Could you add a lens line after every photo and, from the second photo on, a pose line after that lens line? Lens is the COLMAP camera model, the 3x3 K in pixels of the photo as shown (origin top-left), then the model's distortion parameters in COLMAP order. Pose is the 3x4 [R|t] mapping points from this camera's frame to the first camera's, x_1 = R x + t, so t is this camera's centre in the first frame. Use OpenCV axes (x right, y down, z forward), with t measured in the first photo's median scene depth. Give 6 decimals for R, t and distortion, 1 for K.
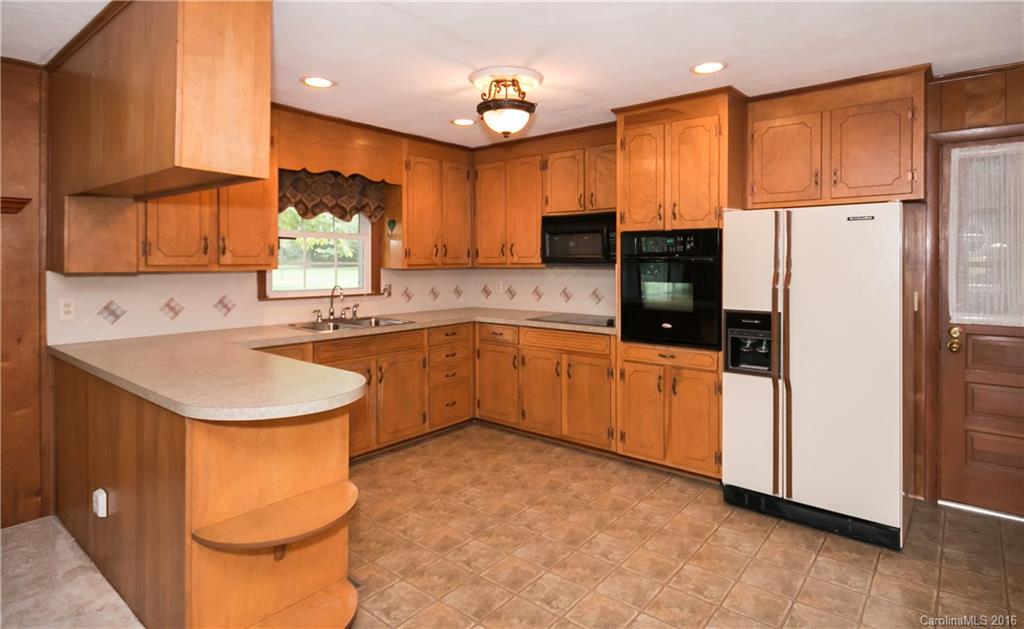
lens RADIAL K [[552.8, 0, 514.4], [0, 552.8, 265.6], [0, 0, 1]] dist [-0.000118, 0.000134]
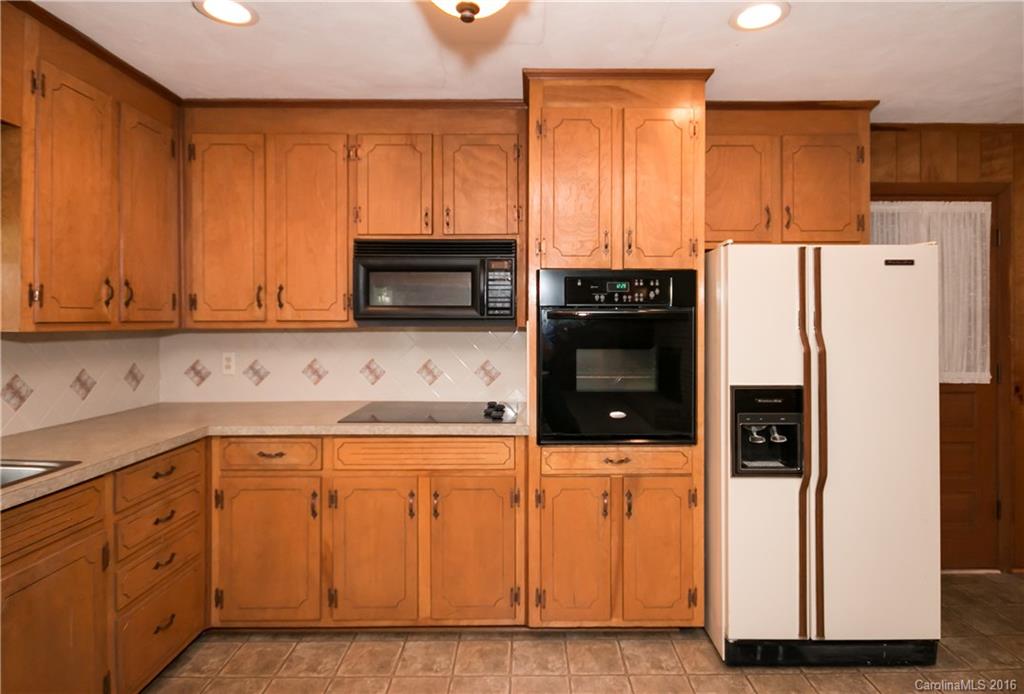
lens RADIAL K [[537.6, 0, 533.6], [0, 537.6, 322.4], [0, 0, 1]] dist [0.001663, -0.001475]
pose [[0.764941, 0.002001, 0.644097, -0.177843], [0.004248, 0.999958, -0.008150, 0.003416], [-0.644086, 0.008971, 0.764900, 0.478489]]
